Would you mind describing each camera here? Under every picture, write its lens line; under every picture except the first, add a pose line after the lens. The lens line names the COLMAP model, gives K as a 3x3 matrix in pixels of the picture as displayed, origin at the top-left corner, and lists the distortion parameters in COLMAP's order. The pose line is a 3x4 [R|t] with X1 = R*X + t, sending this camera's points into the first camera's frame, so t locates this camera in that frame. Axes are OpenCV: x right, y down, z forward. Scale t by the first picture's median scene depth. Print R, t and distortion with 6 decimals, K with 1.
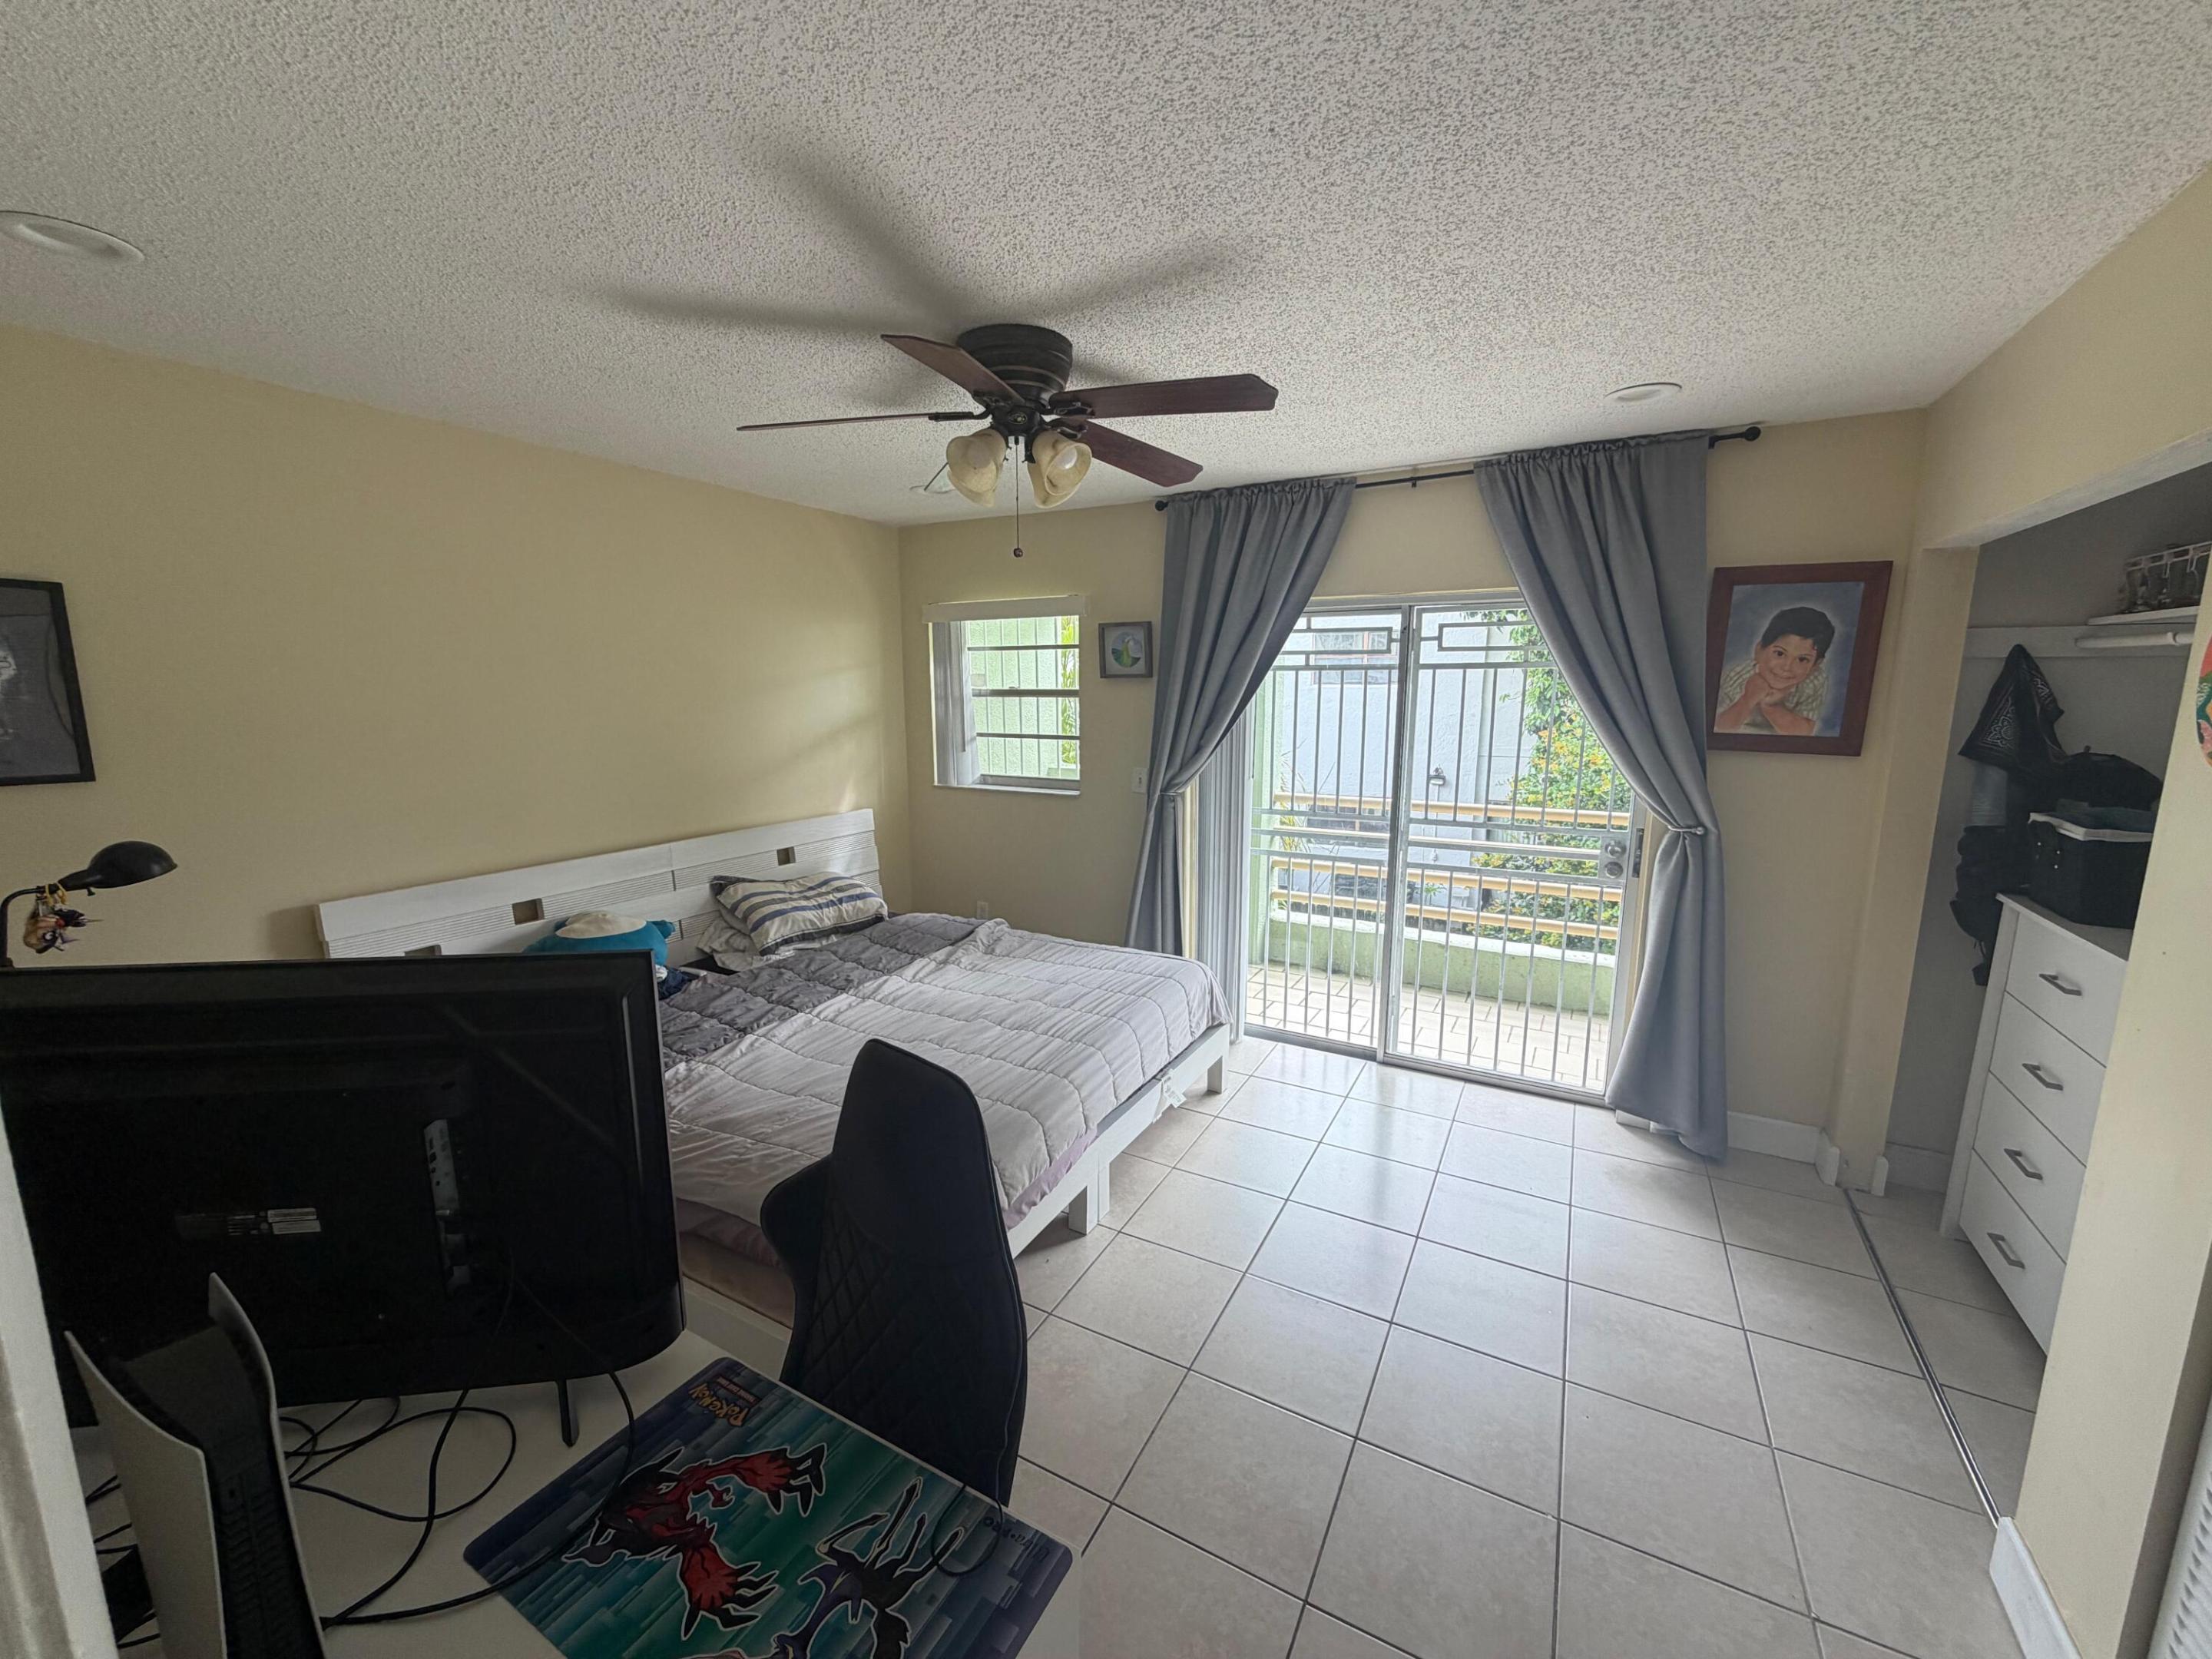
lens RADIAL K [[881.3, 0, 1096.3], [0, 881.3, 826.4], [0, 0, 1]] dist [0.000440, -0.000818]
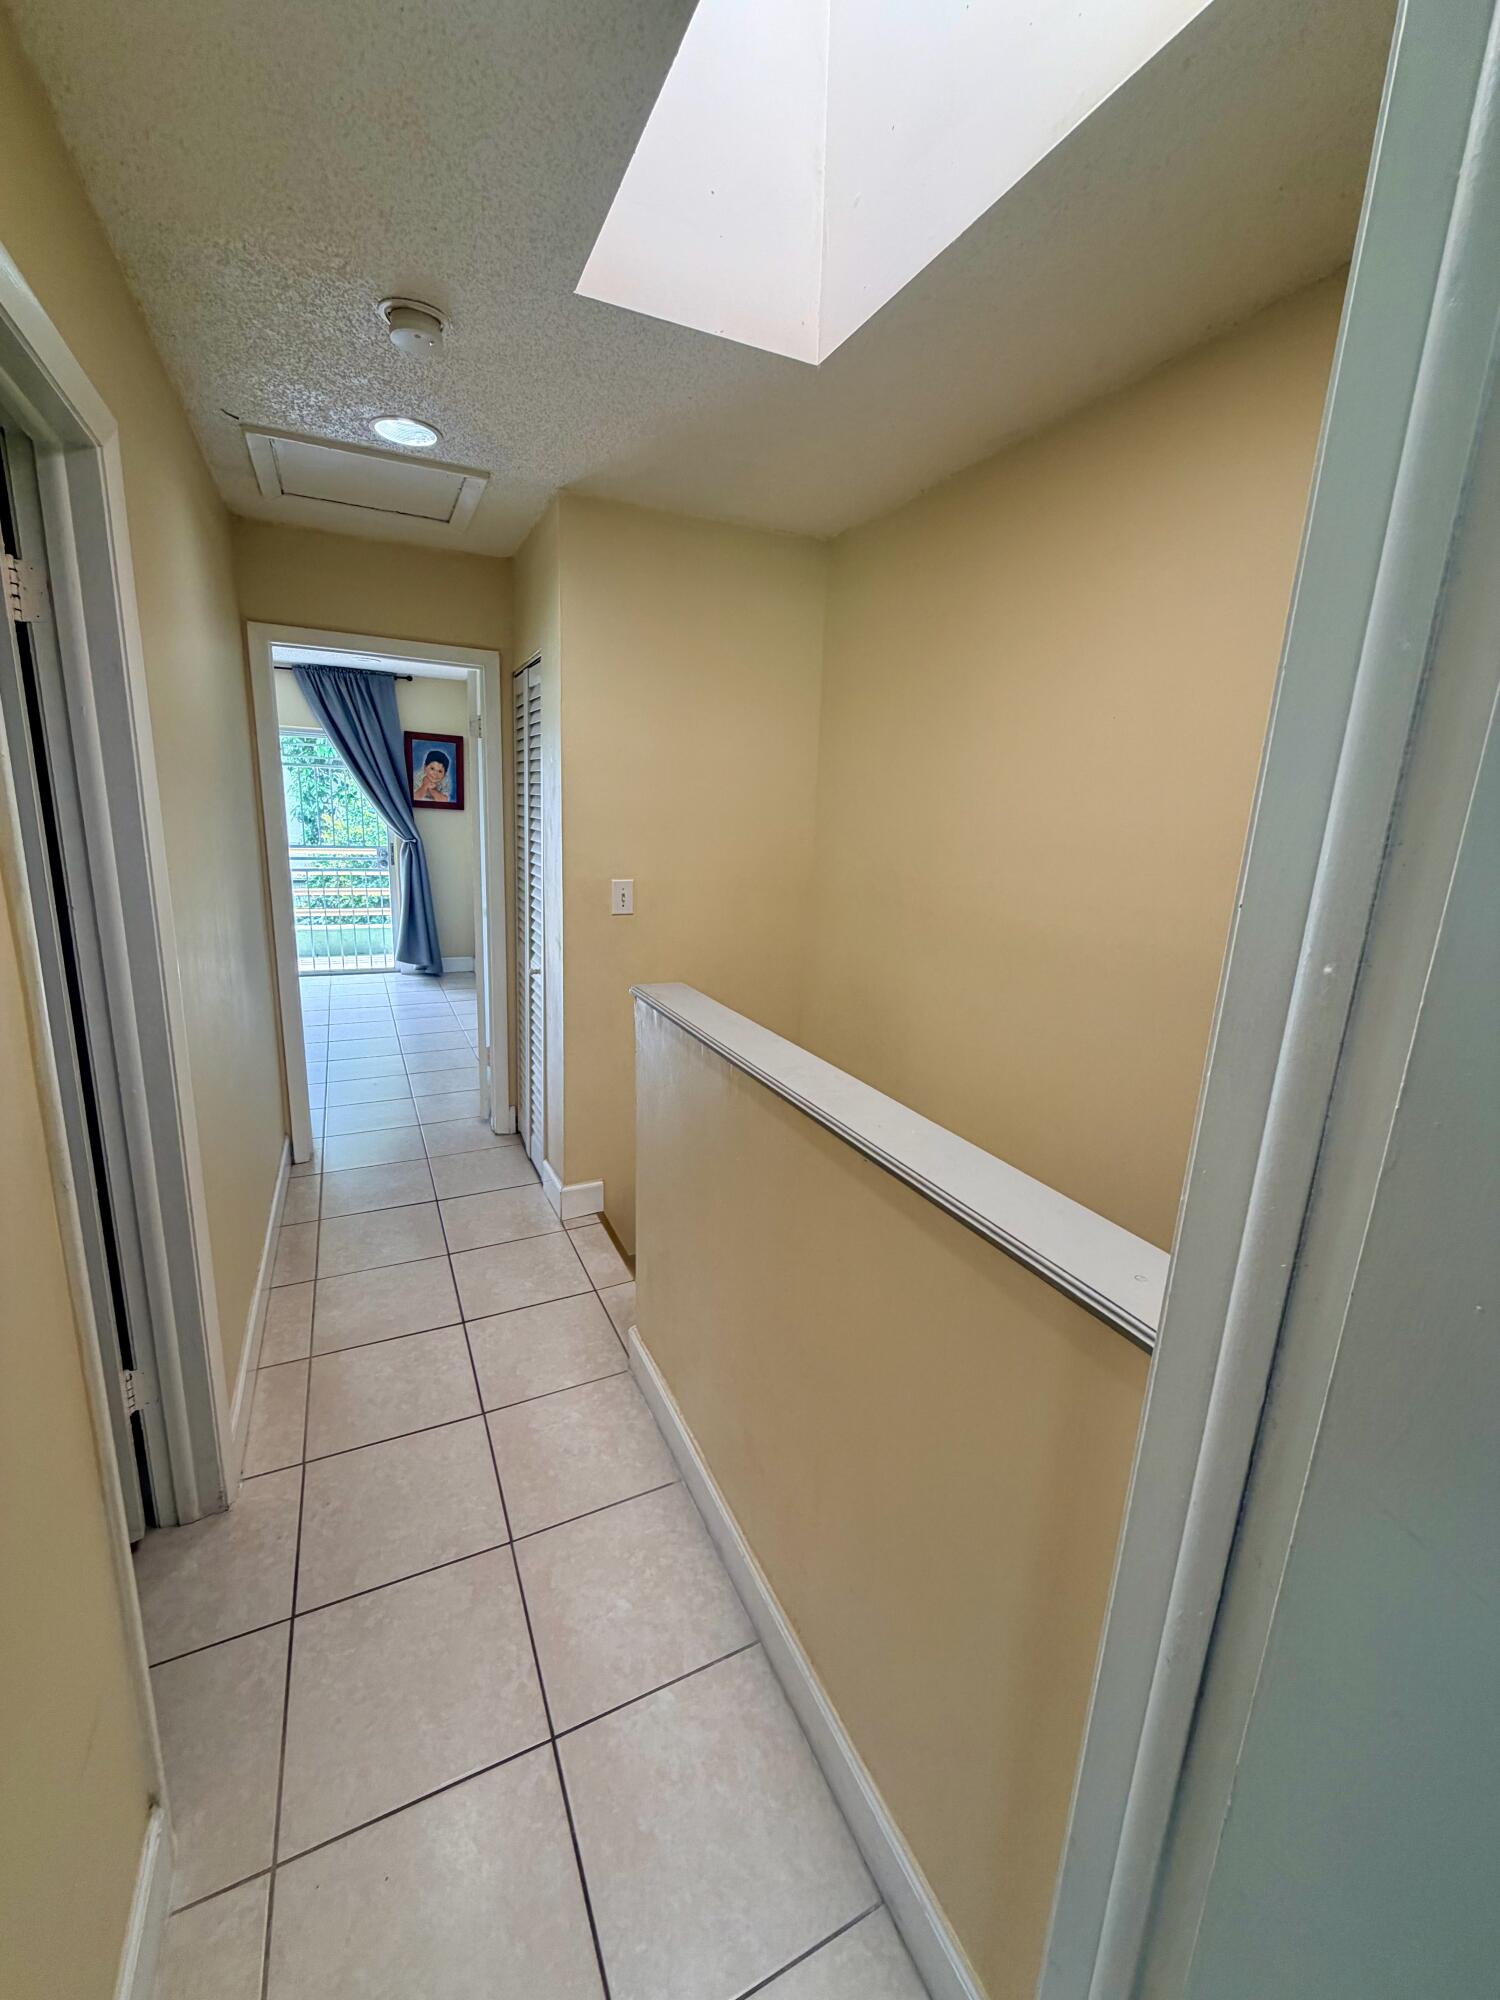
lens RADIAL K [[796.8, 0, 745.0], [0, 796.8, 993.4], [0, 0, 1]] dist [0.000440, -0.000818]
pose [[0.561853, -0.165585, 0.810495, -0.594311], [0.087277, 0.986159, 0.140970, 0.171433], [-0.822620, -0.008467, 0.568529, -0.912087]]
